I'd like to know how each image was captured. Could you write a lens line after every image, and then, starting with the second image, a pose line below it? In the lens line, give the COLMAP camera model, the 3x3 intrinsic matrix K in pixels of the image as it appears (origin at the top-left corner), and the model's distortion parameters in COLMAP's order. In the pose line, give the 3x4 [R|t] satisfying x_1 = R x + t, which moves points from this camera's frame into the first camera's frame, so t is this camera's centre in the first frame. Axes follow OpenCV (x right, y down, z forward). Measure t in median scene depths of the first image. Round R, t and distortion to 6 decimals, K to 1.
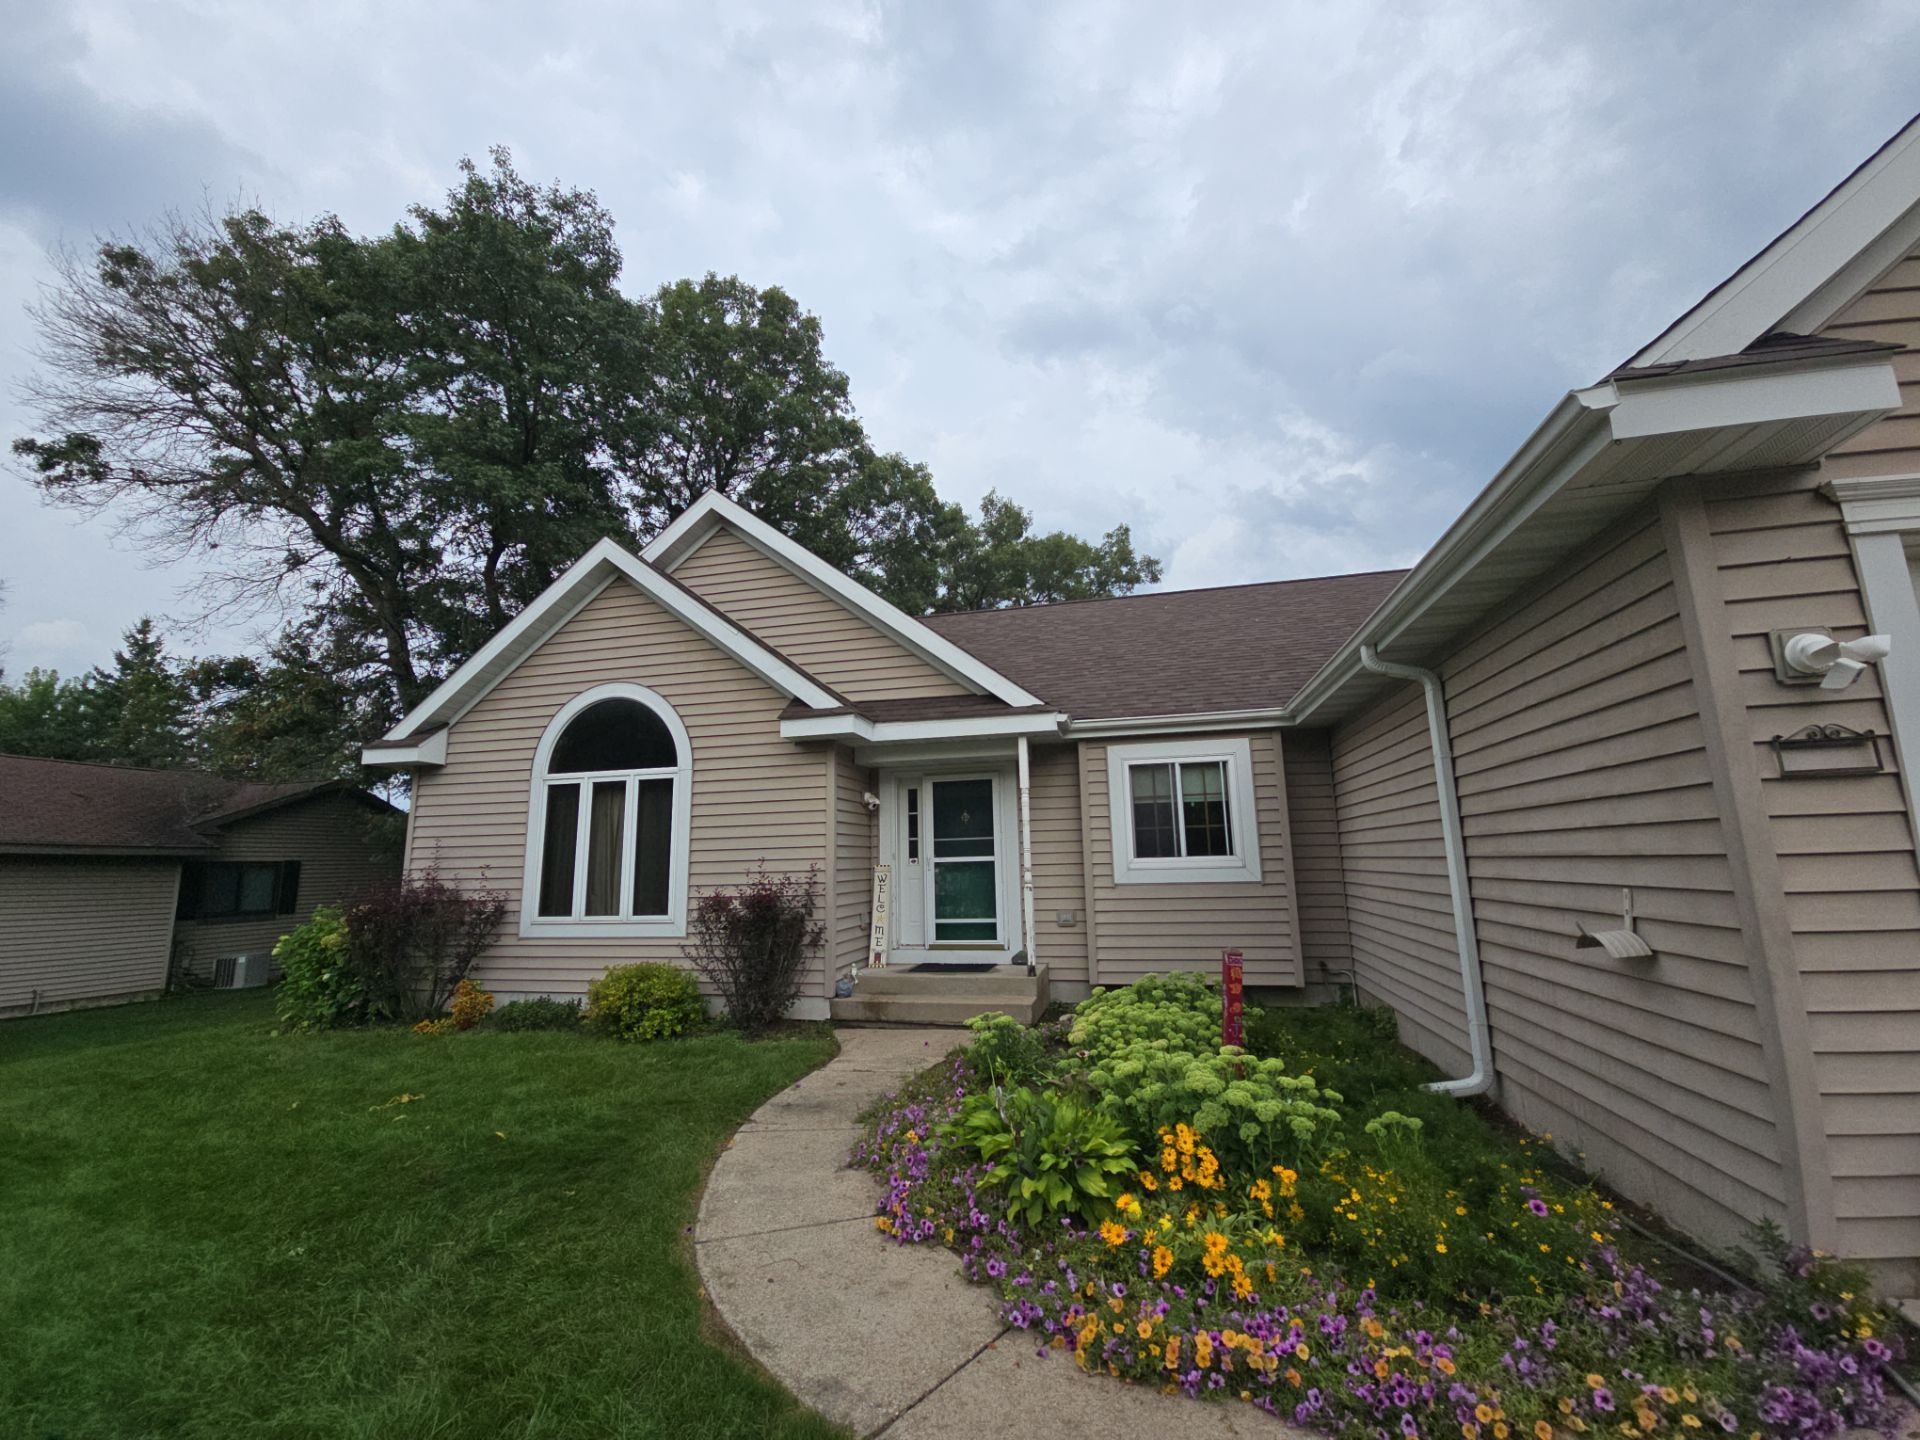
lens RADIAL K [[780.4, 0, 957.7], [0, 780.4, 725.2], [0, 0, 1]] dist [-0.000383, 0.000286]
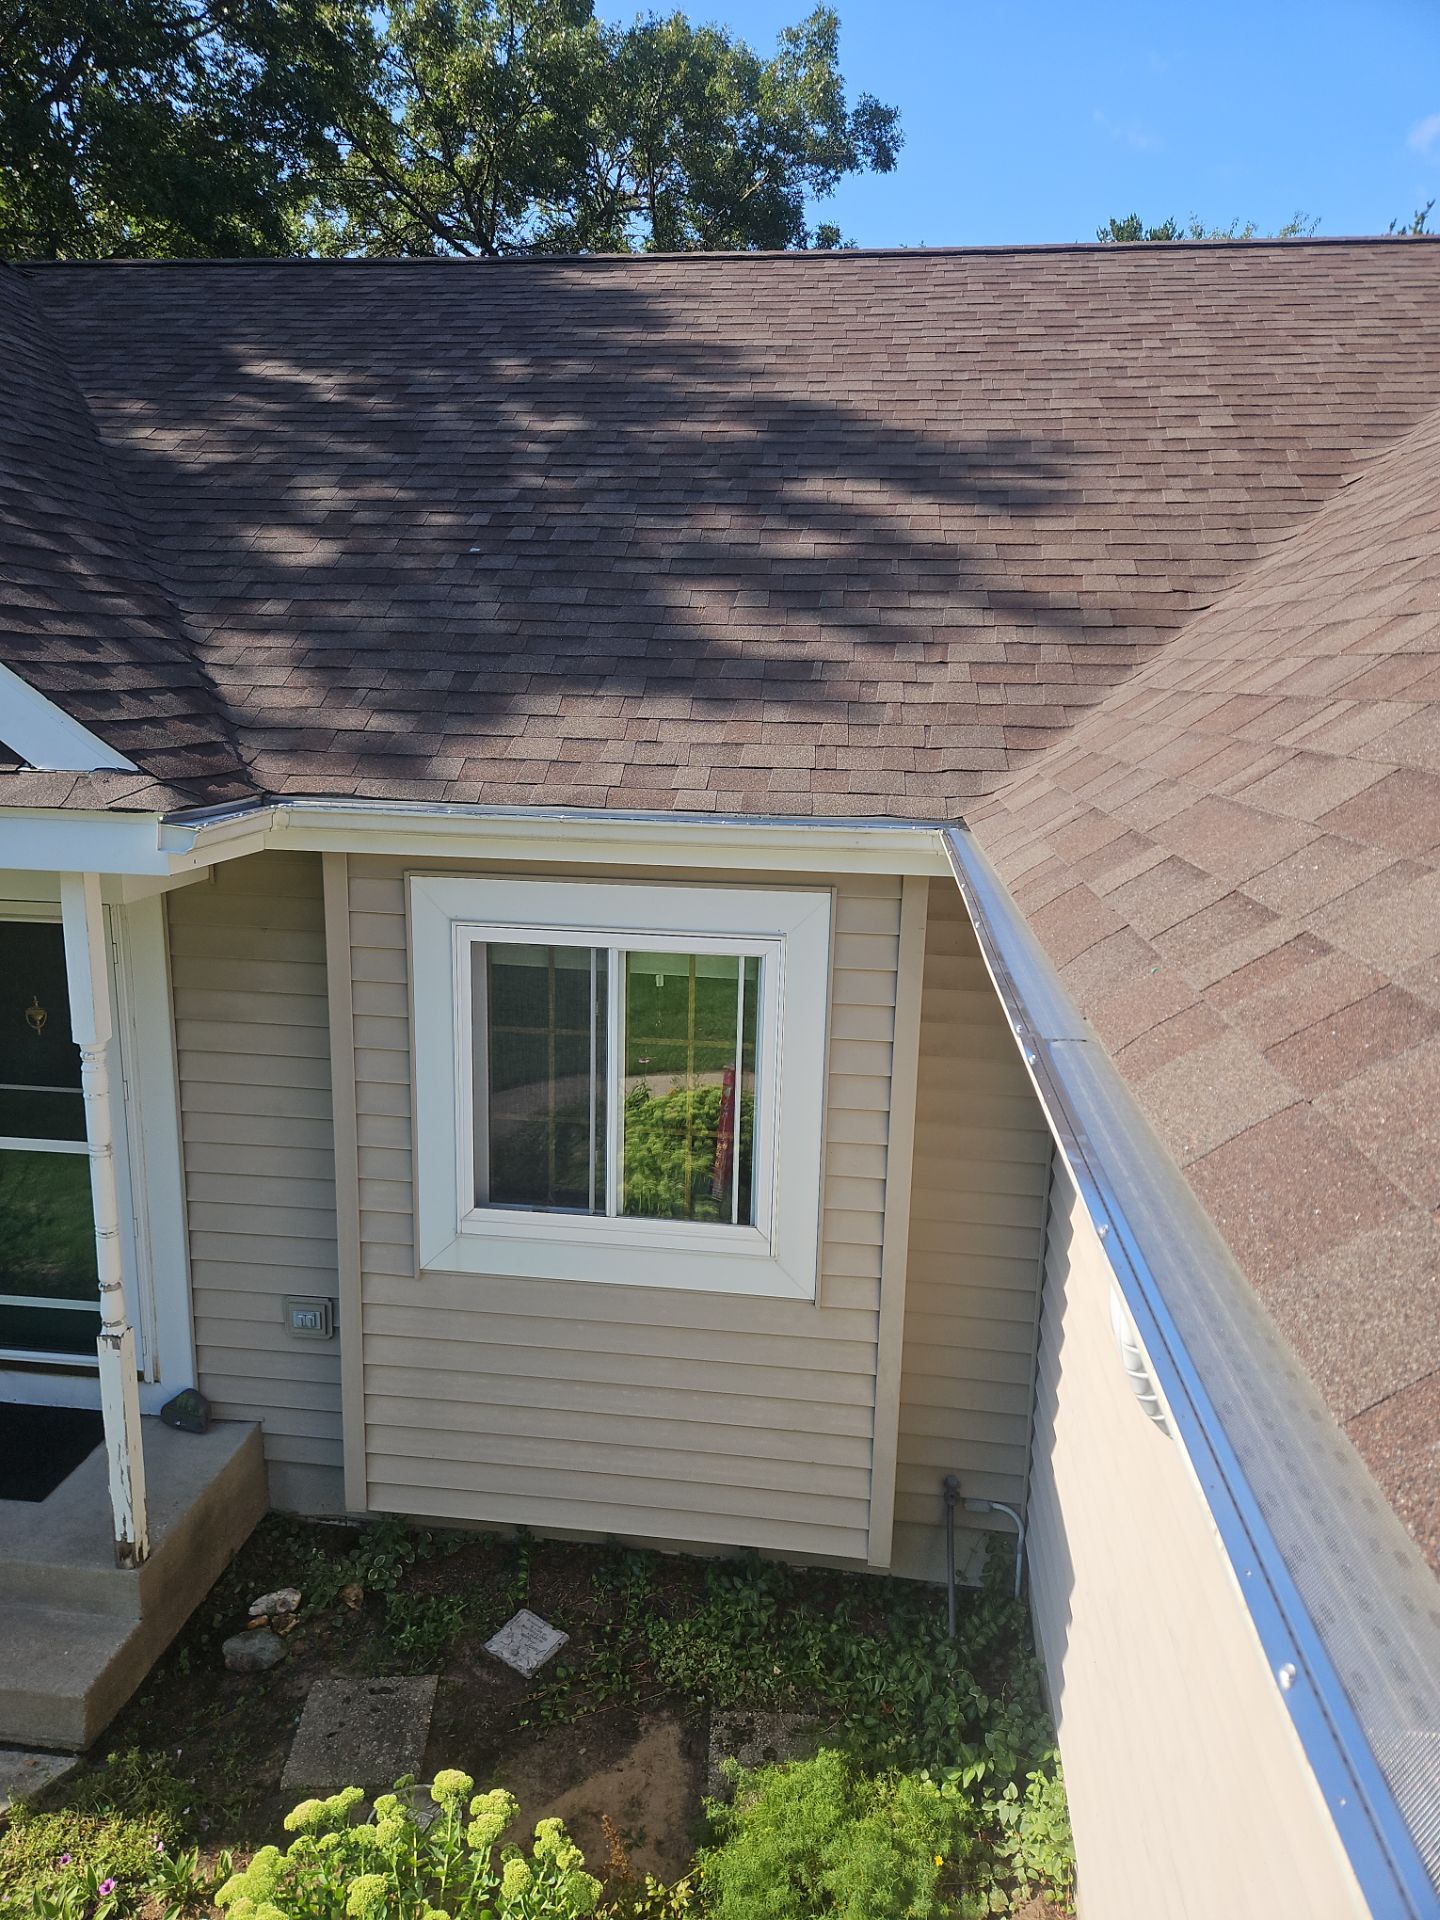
lens RADIAL K [[1261.3, 0, 697.9], [0, 1261.3, 947.6], [0, 0, 1]] dist [0.077652, -0.055412]
pose [[0.994079, 0.018853, 0.107012, 0.248283], [-0.058492, 0.922818, 0.380770, -0.148694], [-0.091574, -0.384775, 0.918457, 0.491059]]
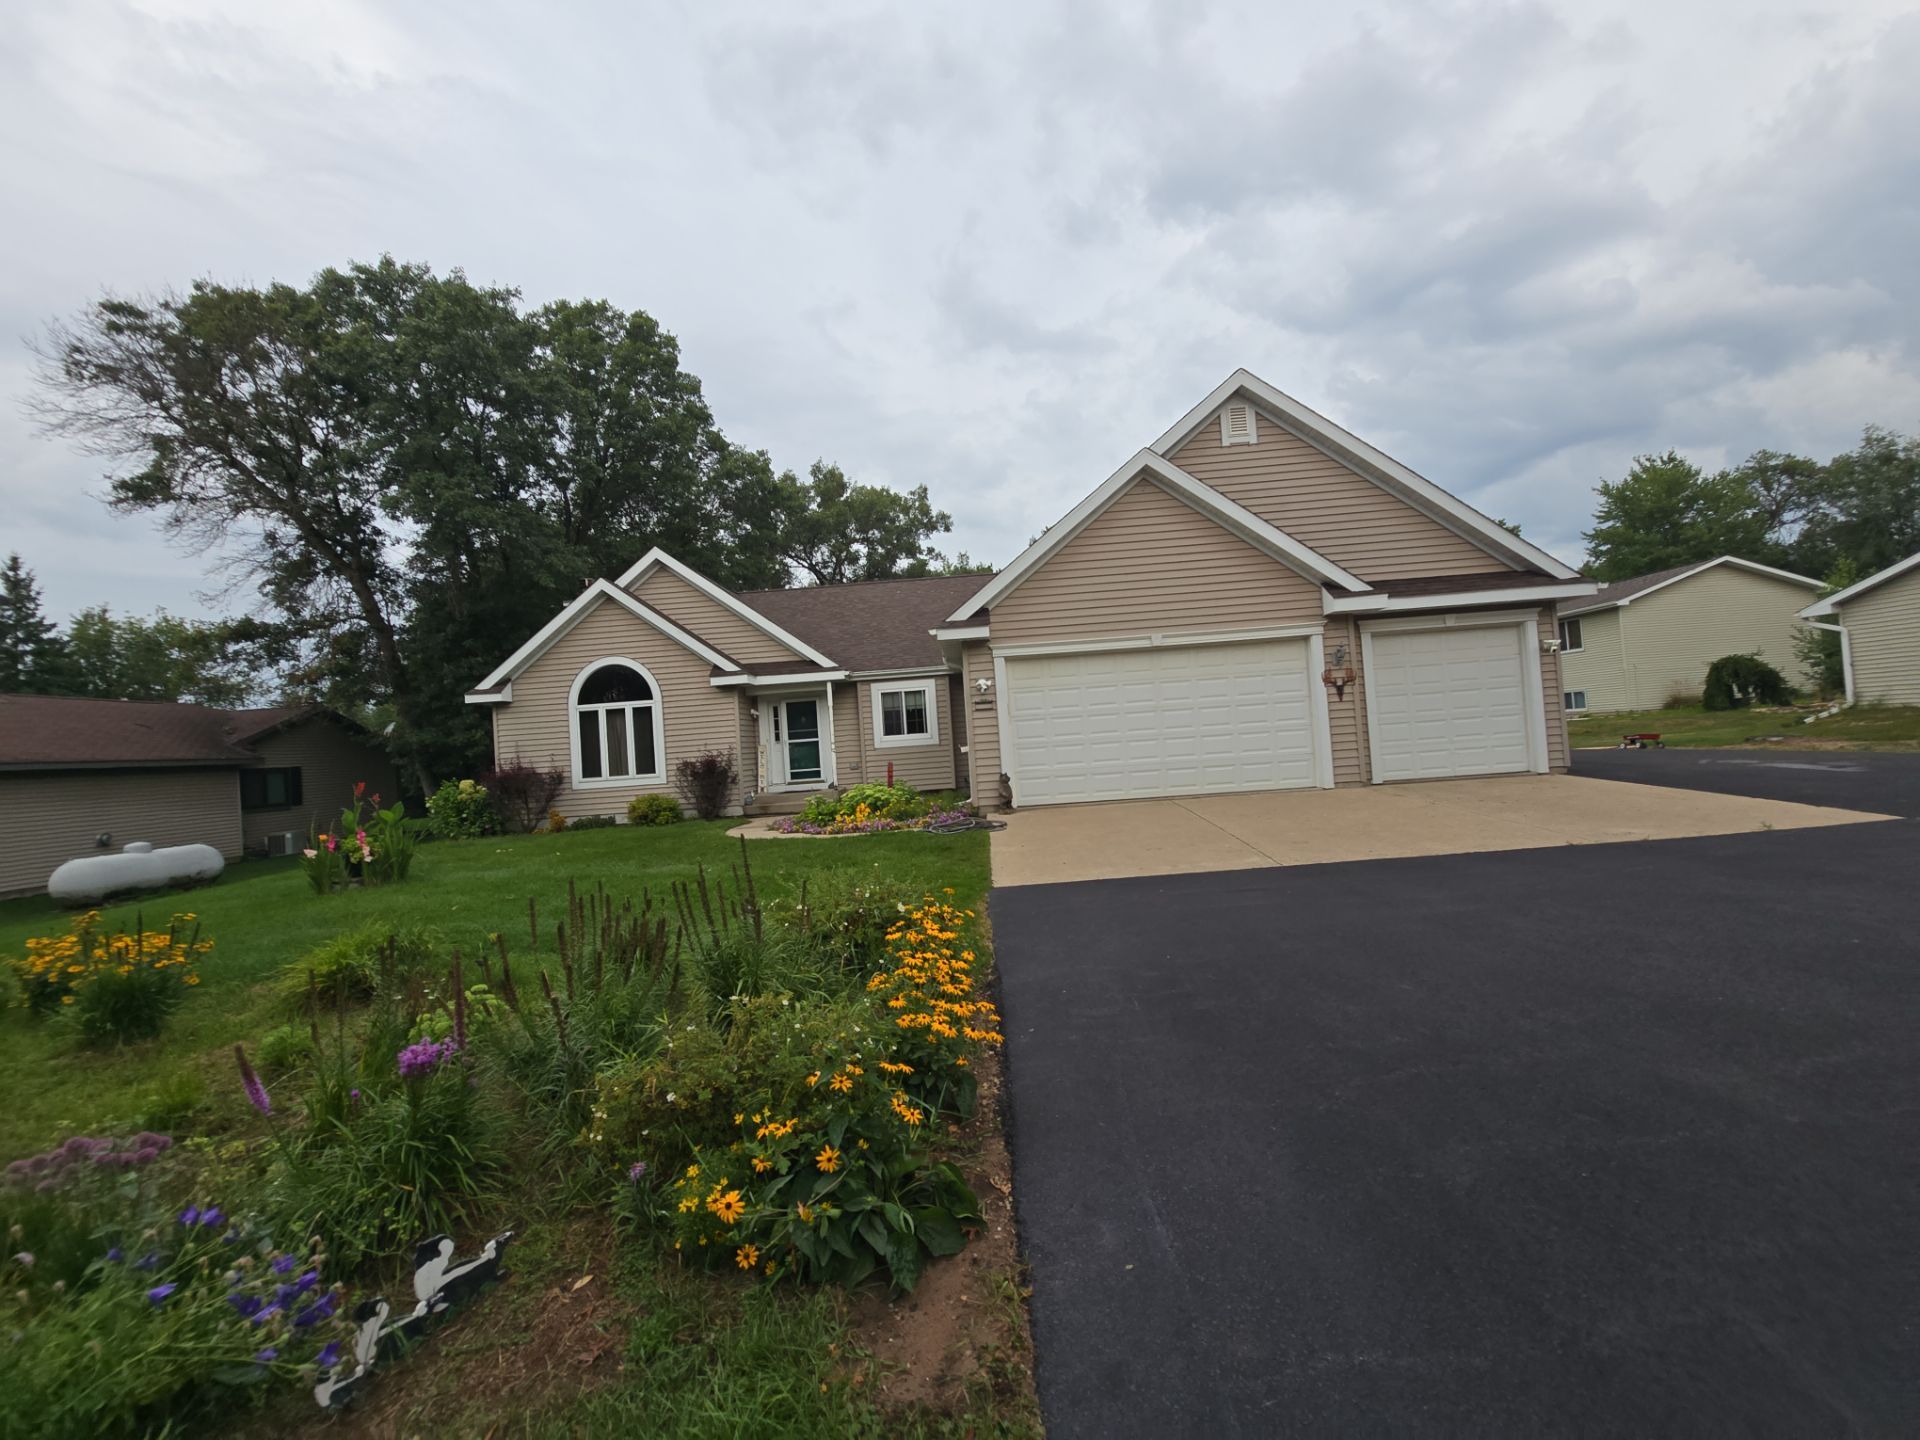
lens RADIAL K [[780.4, 0, 957.7], [0, 780.4, 725.2], [0, 0, 1]] dist [-0.000383, 0.000286]
pose [[0.980326, -0.038433, 0.193609, 0.010439], [0.010865, 0.989881, 0.141487, -0.153485], [-0.197087, -0.136600, 0.970823, -1.067708]]
